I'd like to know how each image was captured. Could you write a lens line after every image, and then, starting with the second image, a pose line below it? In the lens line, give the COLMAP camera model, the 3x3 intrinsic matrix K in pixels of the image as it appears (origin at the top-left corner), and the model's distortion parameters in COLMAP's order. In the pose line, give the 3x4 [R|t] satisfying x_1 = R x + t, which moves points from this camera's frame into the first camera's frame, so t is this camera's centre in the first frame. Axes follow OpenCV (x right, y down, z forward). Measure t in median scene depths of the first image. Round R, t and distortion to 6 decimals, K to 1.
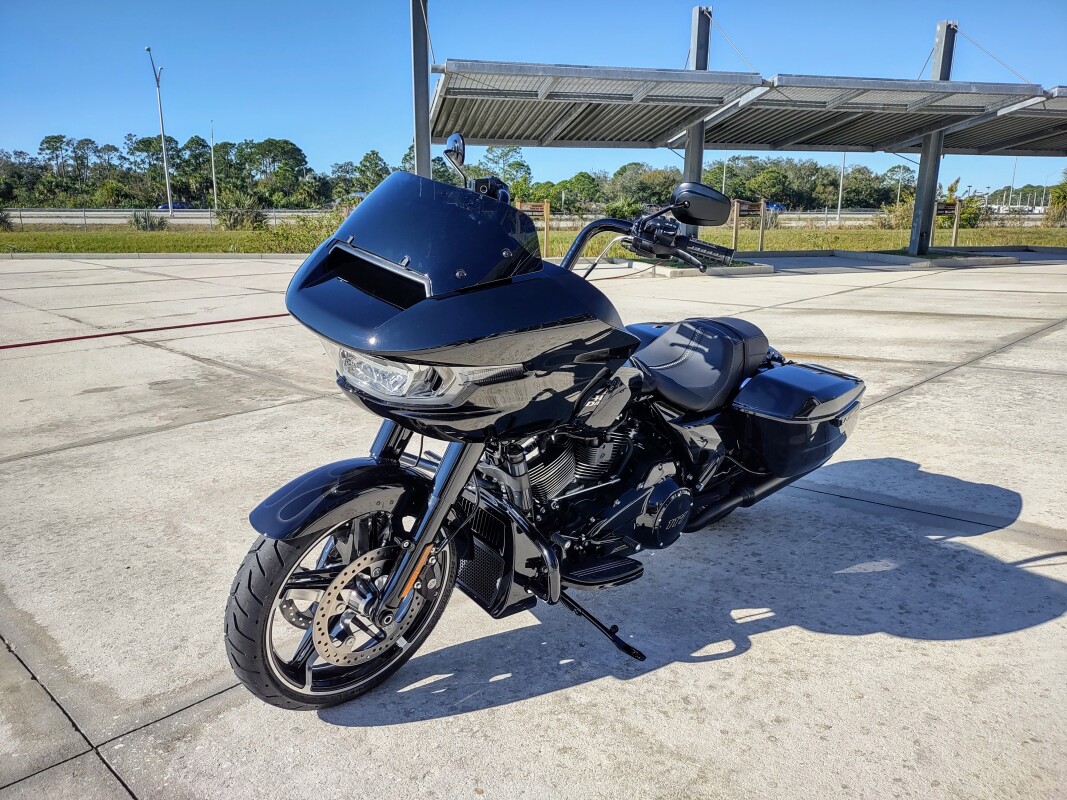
lens RADIAL K [[788.1, 0, 536.6], [0, 788.1, 401.9], [0, 0, 1]] dist [0.010790, -0.011896]
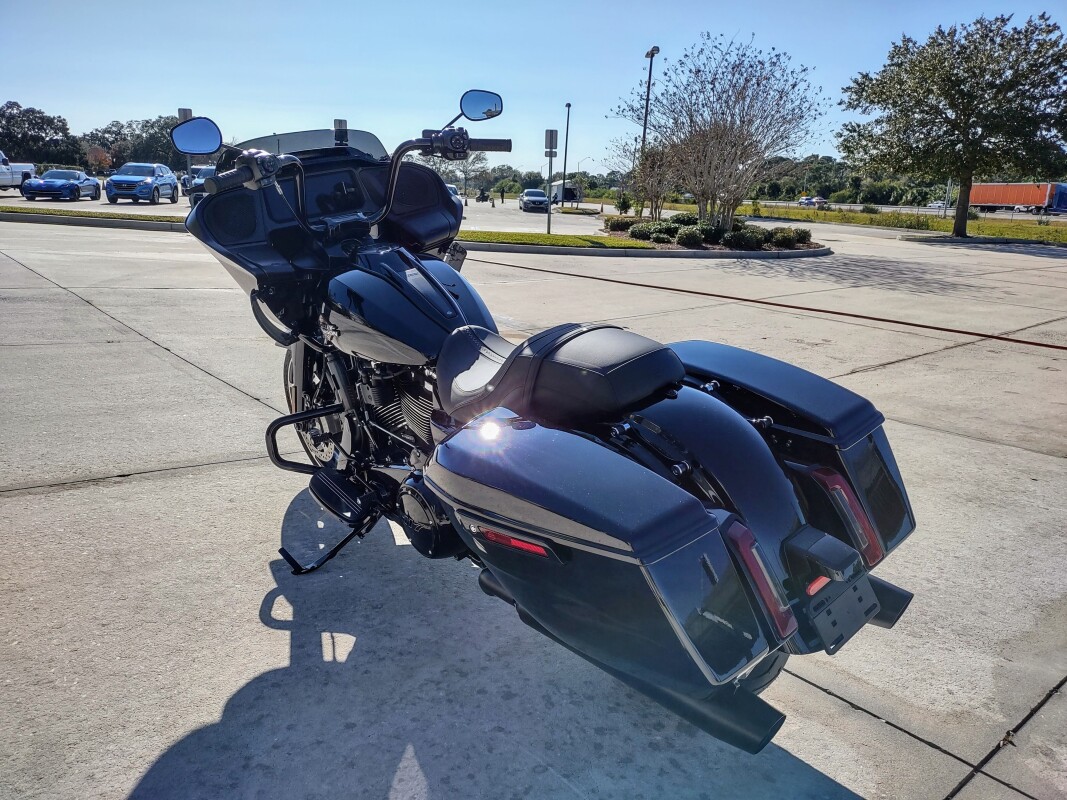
lens RADIAL K [[788.1, 0, 536.6], [0, 788.1, 401.9], [0, 0, 1]] dist [0.010790, -0.011896]
pose [[-0.069410, 0.246780, -0.966583, 0.125750], [-0.269617, 0.928220, 0.256347, -0.029373], [0.960463, 0.278400, 0.002108, 0.144120]]
